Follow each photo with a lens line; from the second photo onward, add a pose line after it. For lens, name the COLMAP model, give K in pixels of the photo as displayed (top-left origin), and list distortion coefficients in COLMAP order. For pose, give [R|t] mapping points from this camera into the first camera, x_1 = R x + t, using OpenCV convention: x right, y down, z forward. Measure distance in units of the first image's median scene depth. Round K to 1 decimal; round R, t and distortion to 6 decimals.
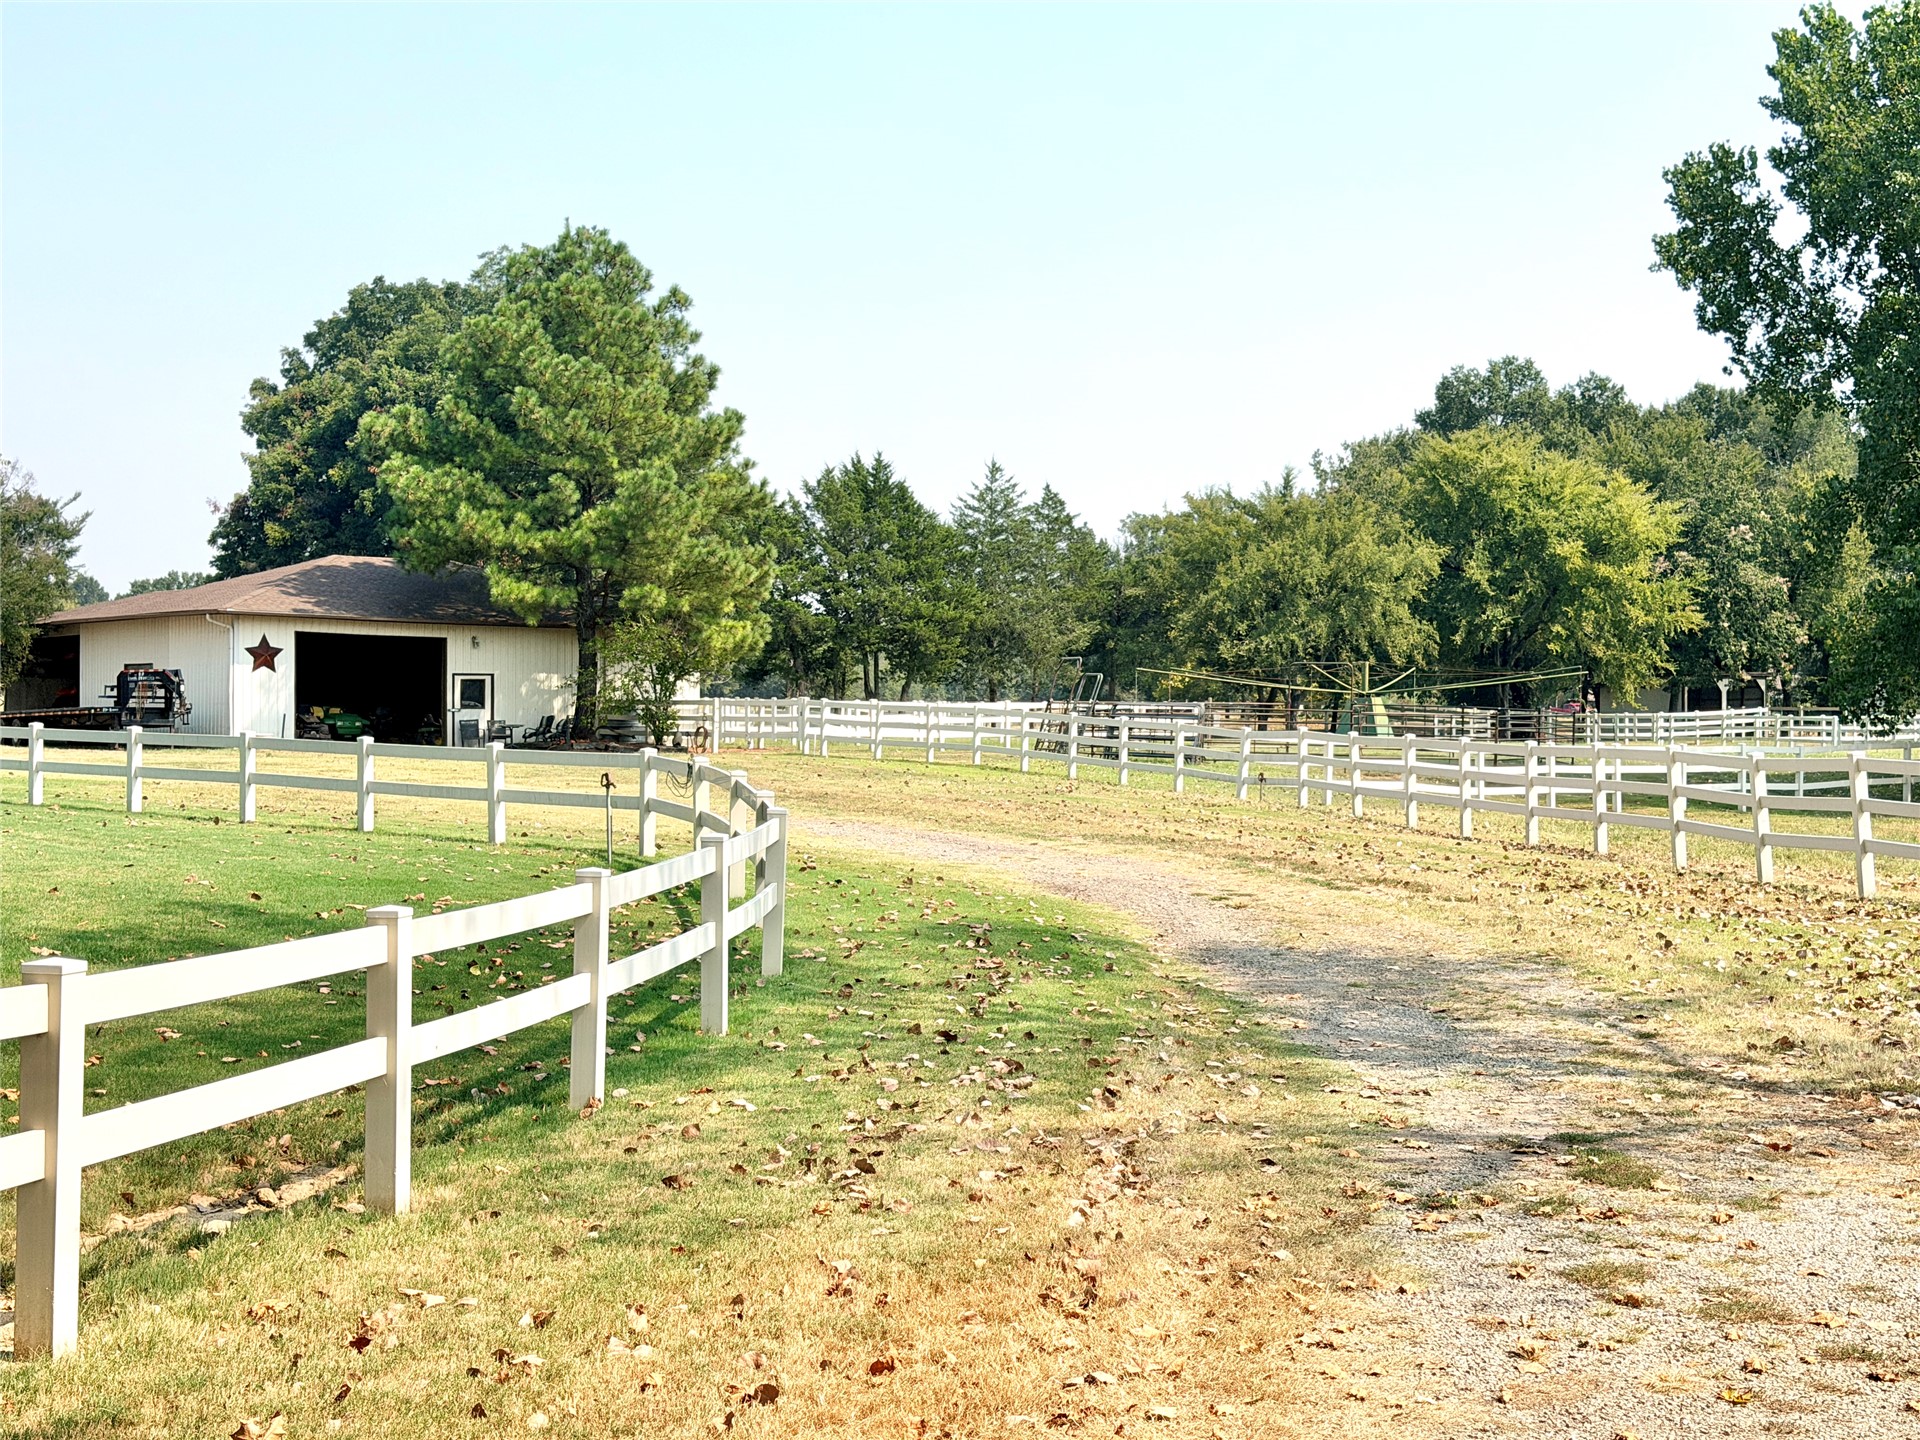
lens RADIAL K [[2678.7, 0, 960.9], [0, 2678.7, 721.3], [0, 0, 1]] dist [-0.042880, 0.000000]
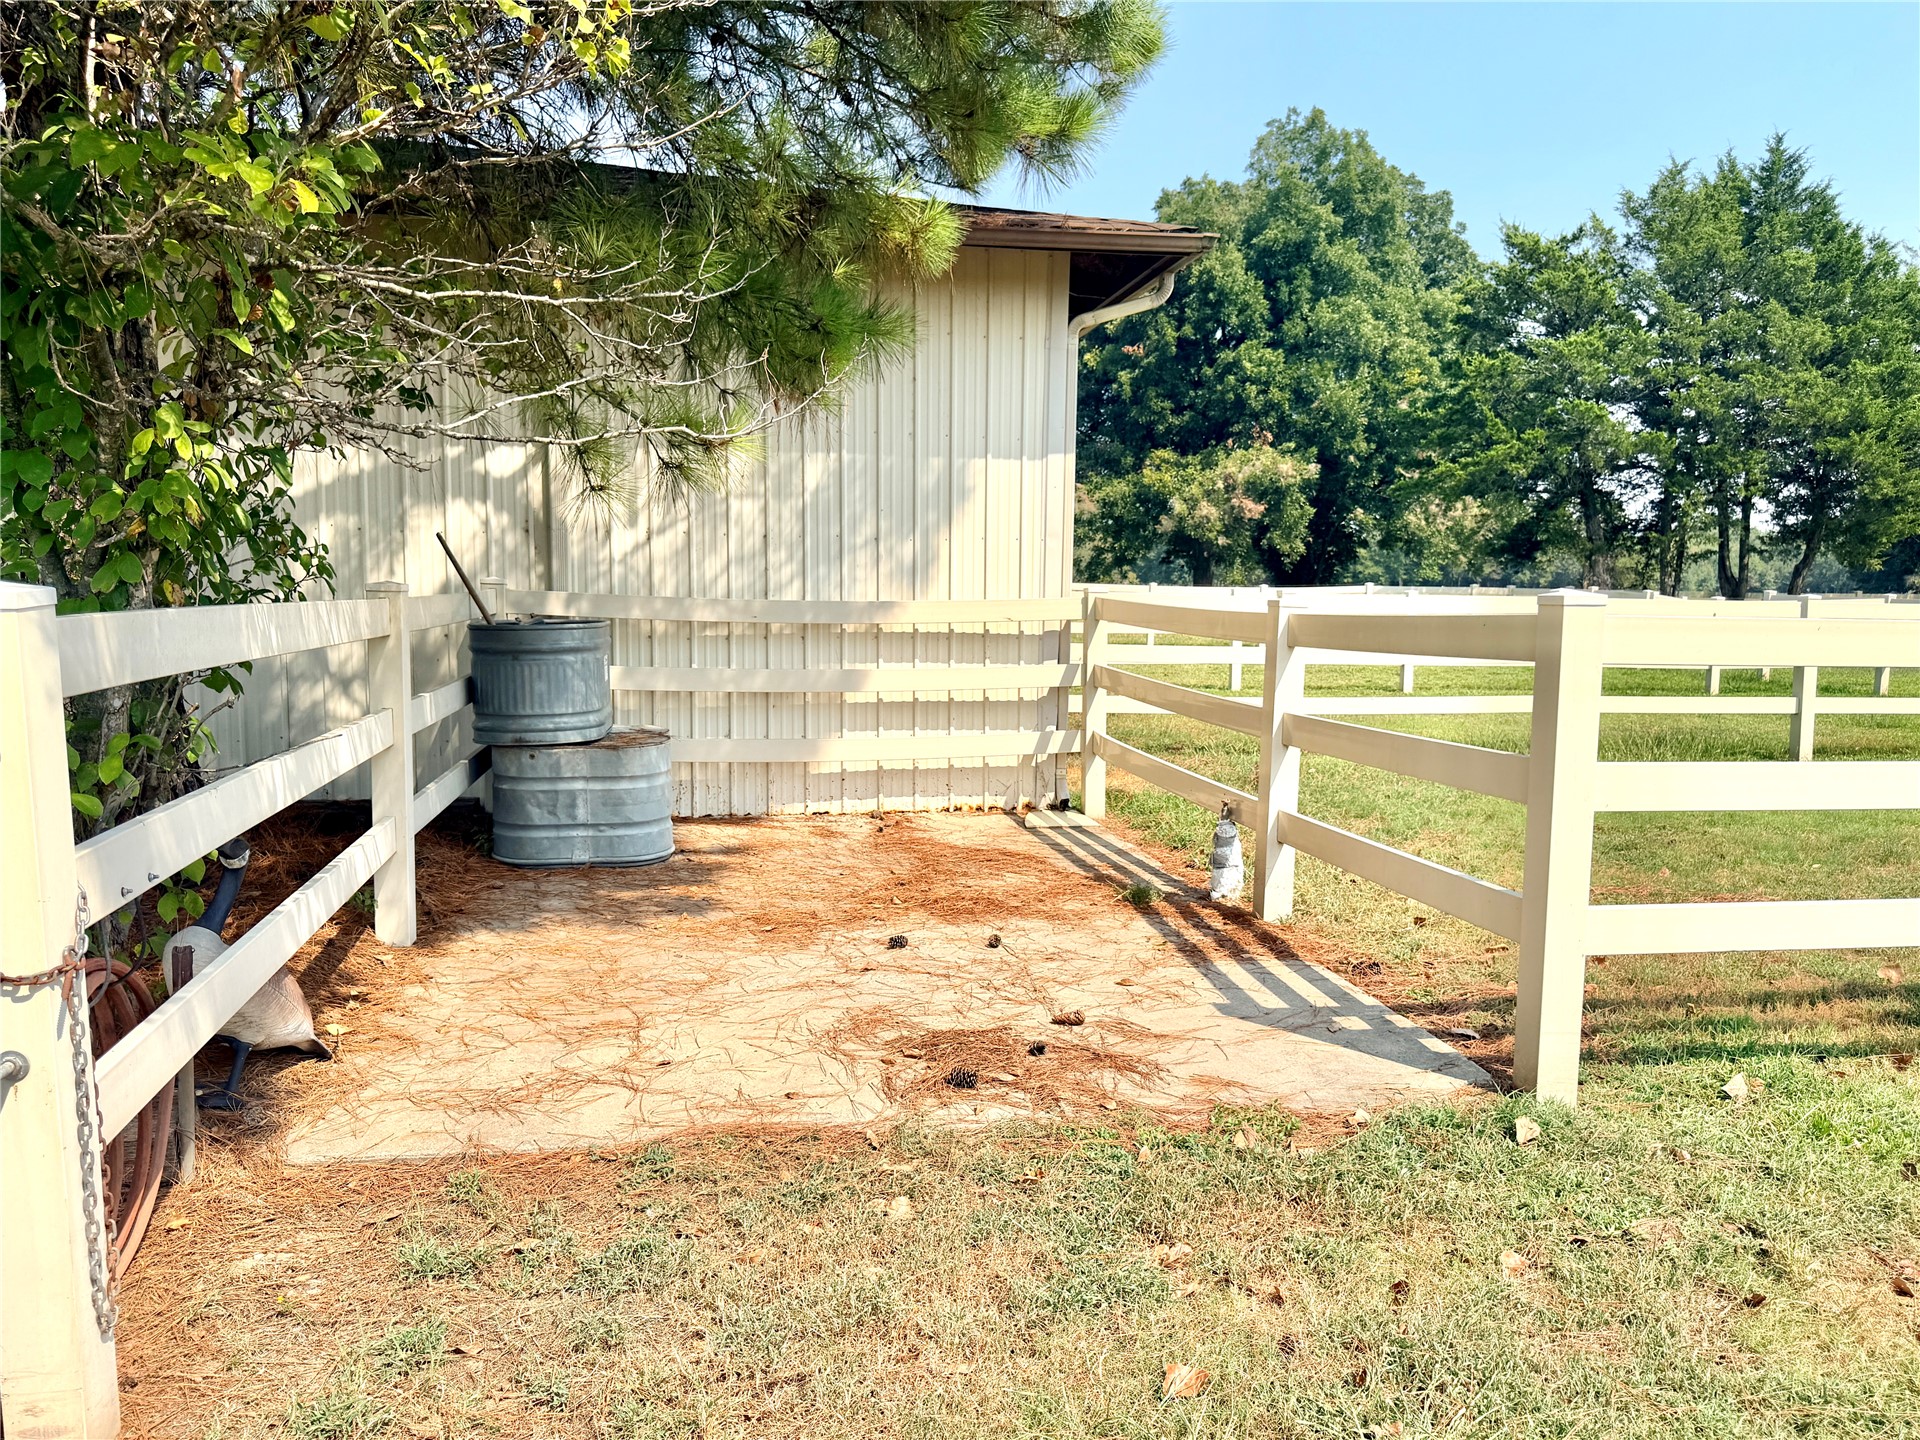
lens RADIAL K [[1359.1, 0, 974.8], [0, 1359.1, 744.9], [0, 0, 1]] dist [0.017878, -0.022770]
pose [[0.882438, 0.056323, -0.467045, -0.054808], [-0.005697, 0.994014, 0.109107, -0.008839], [0.470395, -0.093619, 0.877476, 0.954932]]
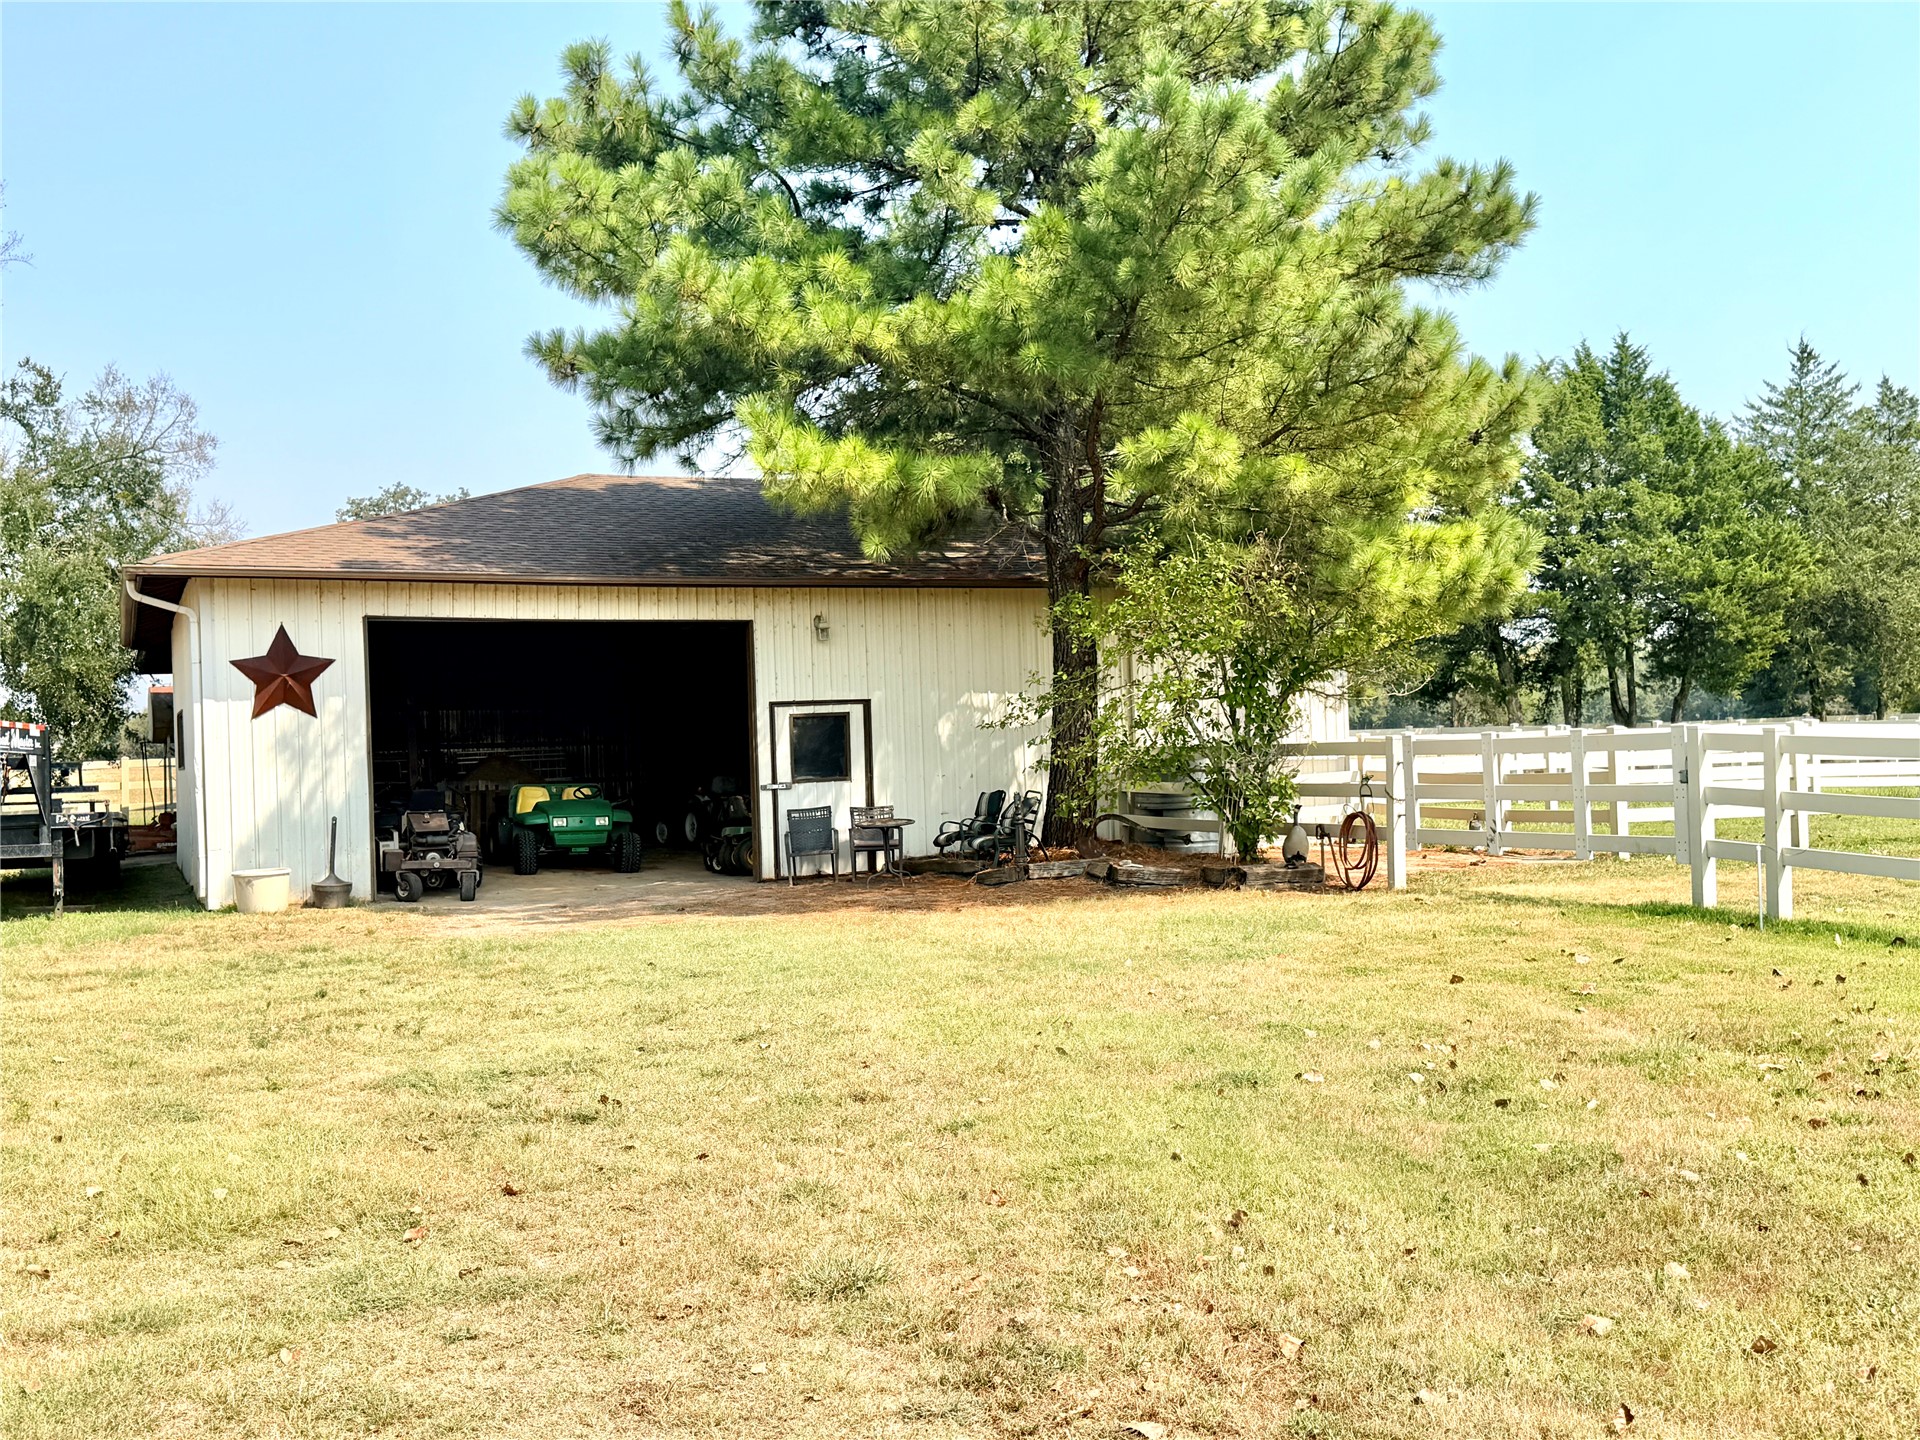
lens RADIAL K [[2040.5, 0, 959.2], [0, 2040.5, 736.8], [0, 0, 1]] dist [0.081794, 0.000000]
pose [[0.958451, -0.039845, -0.282462, -0.067358], [0.038429, 0.999206, -0.010553, -0.007663], [0.282658, -0.000740, 0.959220, 0.691366]]
